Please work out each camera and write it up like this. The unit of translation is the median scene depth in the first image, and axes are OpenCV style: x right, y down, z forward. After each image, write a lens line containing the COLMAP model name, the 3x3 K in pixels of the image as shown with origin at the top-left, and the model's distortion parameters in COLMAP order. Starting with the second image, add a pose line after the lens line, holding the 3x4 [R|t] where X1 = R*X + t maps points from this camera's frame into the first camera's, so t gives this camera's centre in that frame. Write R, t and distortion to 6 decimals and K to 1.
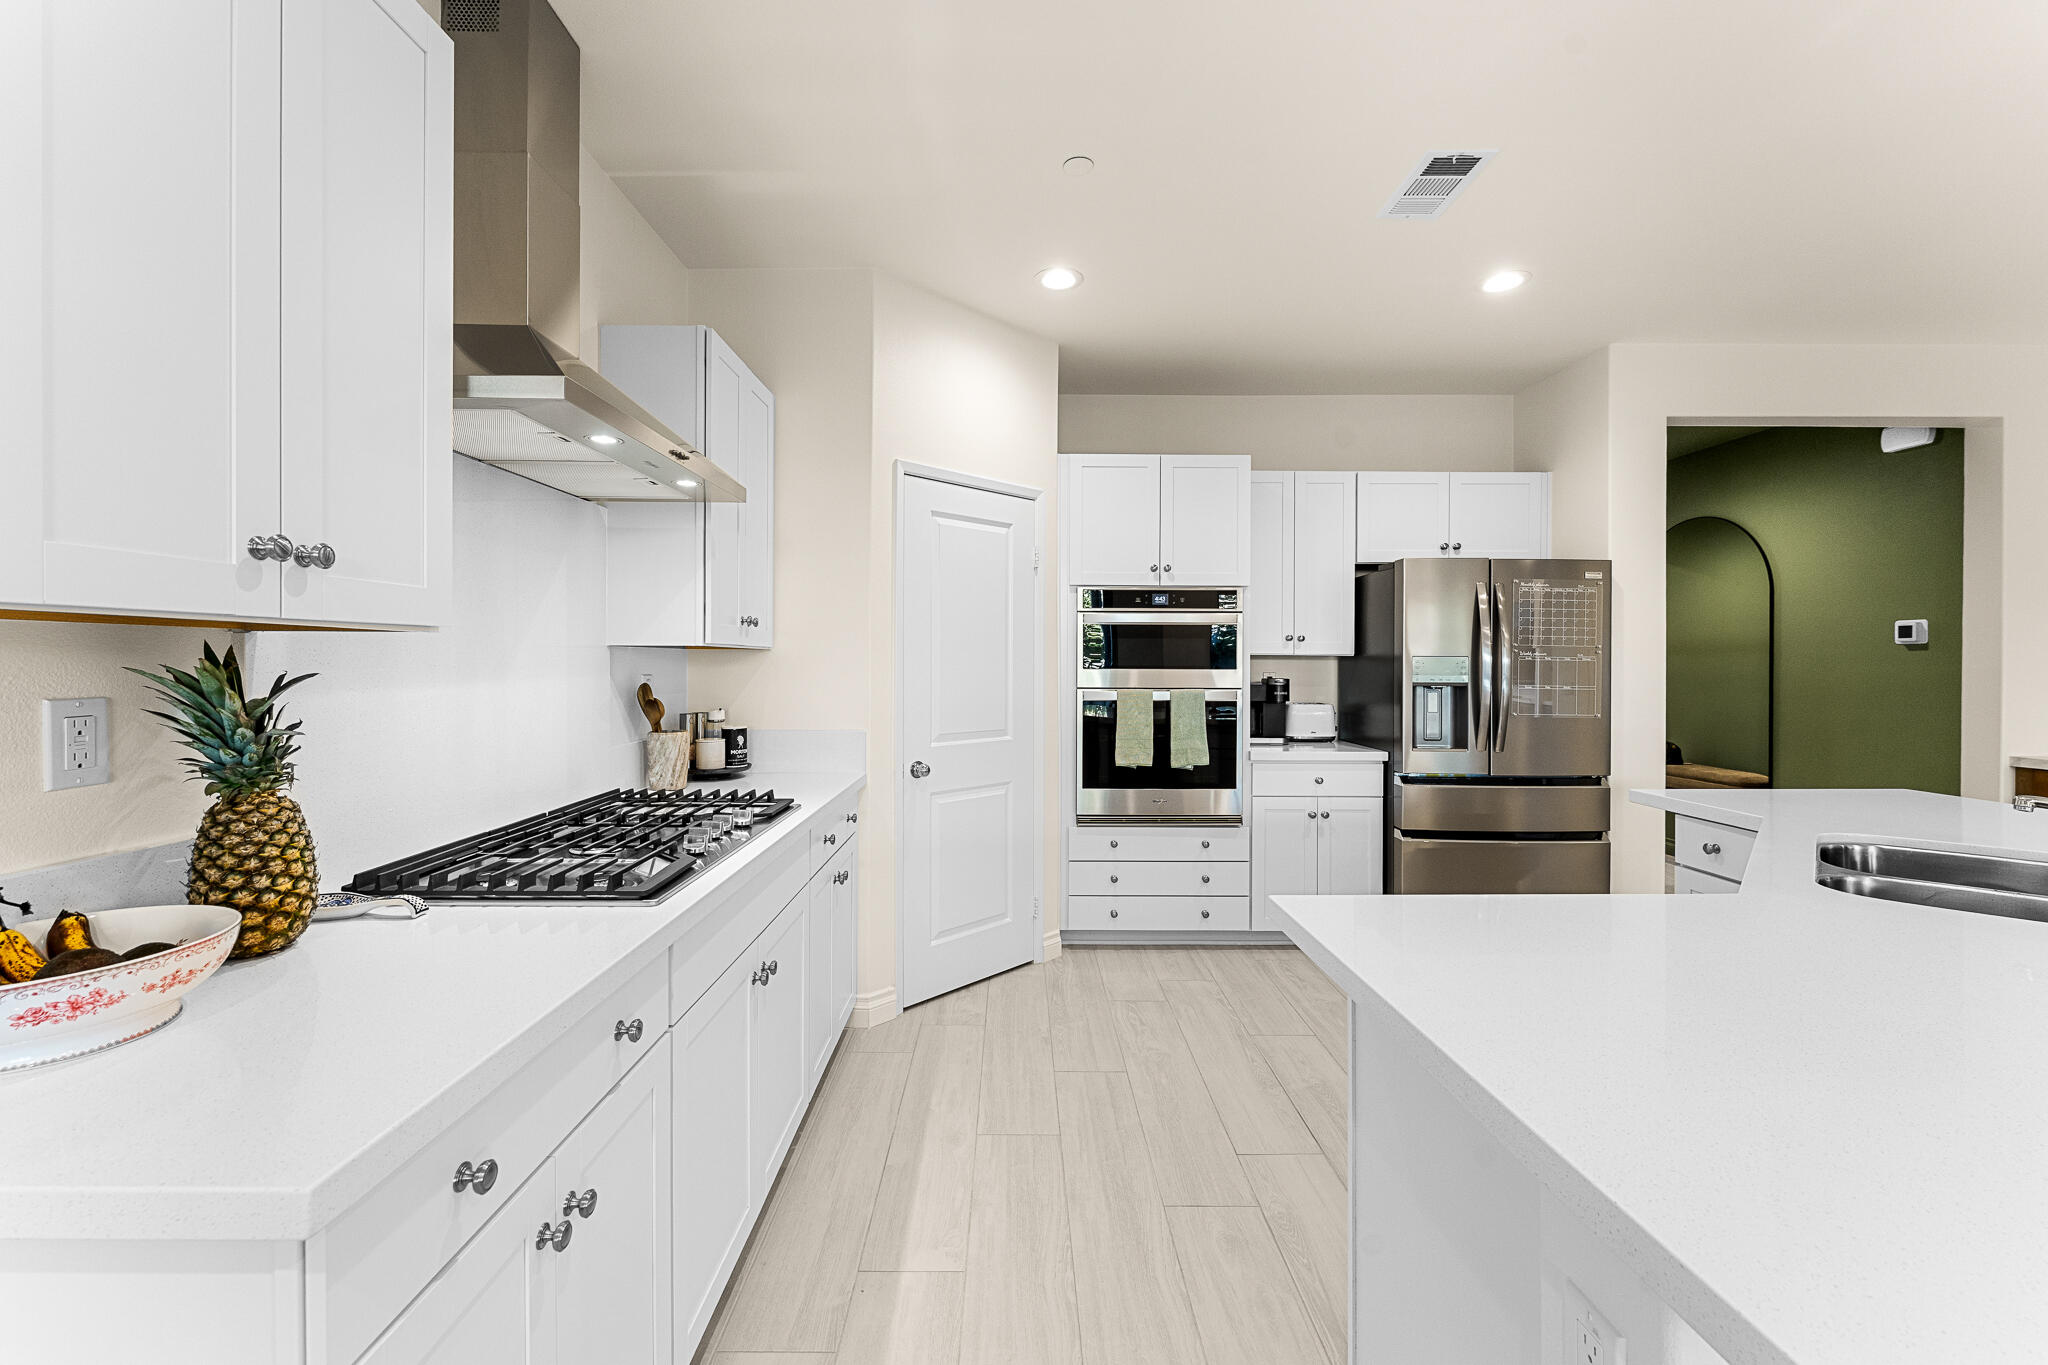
lens RADIAL K [[821.1, 0, 1016.0], [0, 821.1, 667.4], [0, 0, 1]] dist [0.001505, -0.000149]
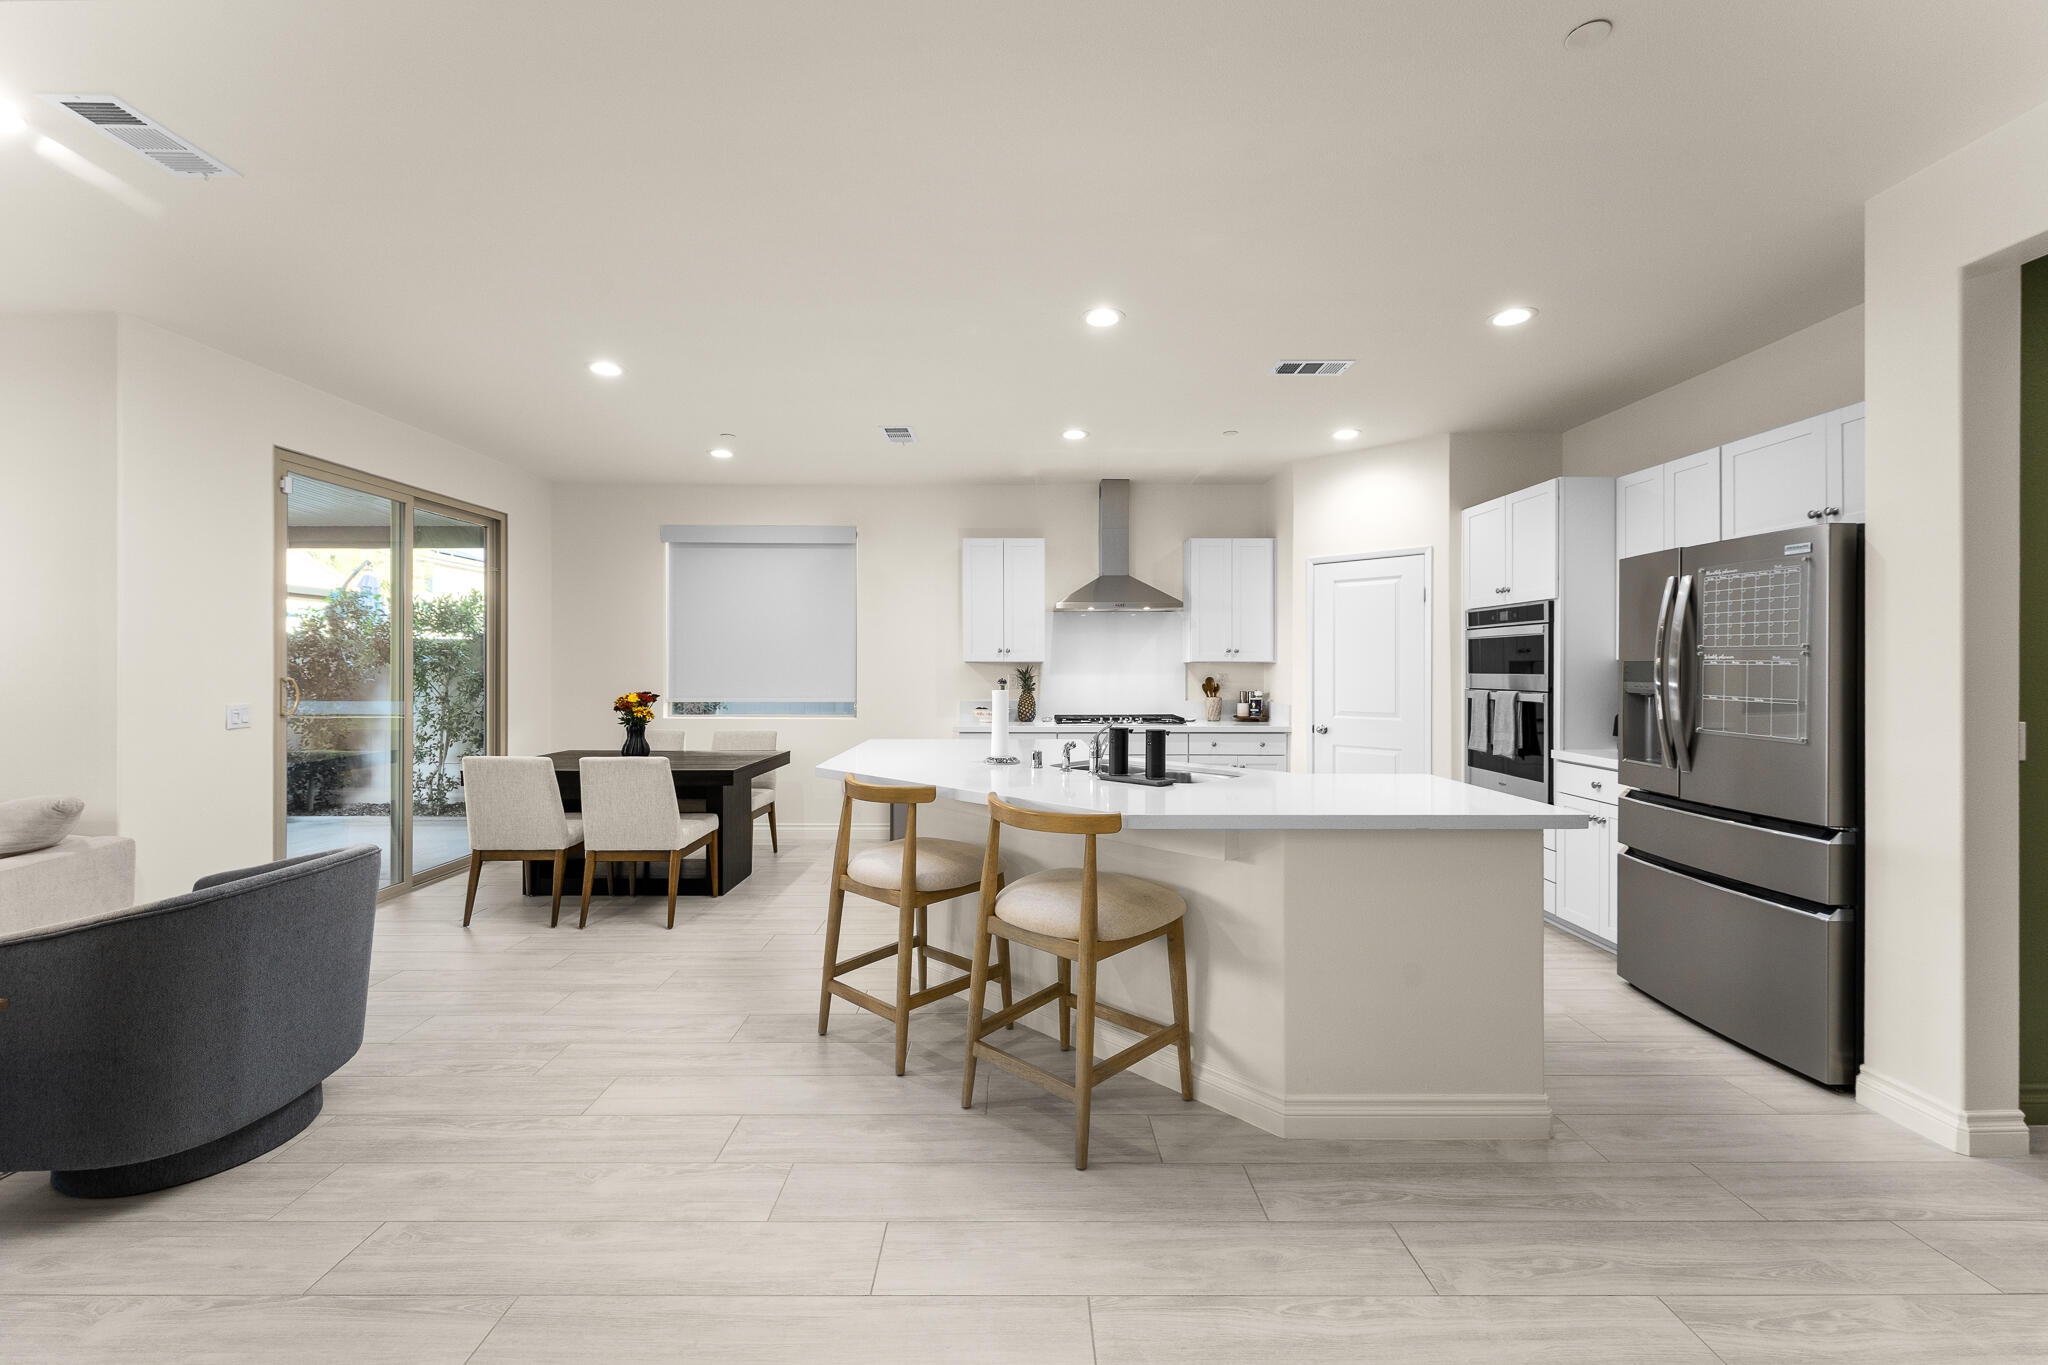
lens RADIAL K [[821.1, 0, 1012.2], [0, 821.1, 666.8], [0, 0, 1]] dist [0.001505, -0.000149]
pose [[-0.008147, -0.004444, -0.999957, 1.447975], [-0.005072, 0.999977, -0.004403, 0.000556], [0.999954, 0.005036, -0.008169, 0.302482]]
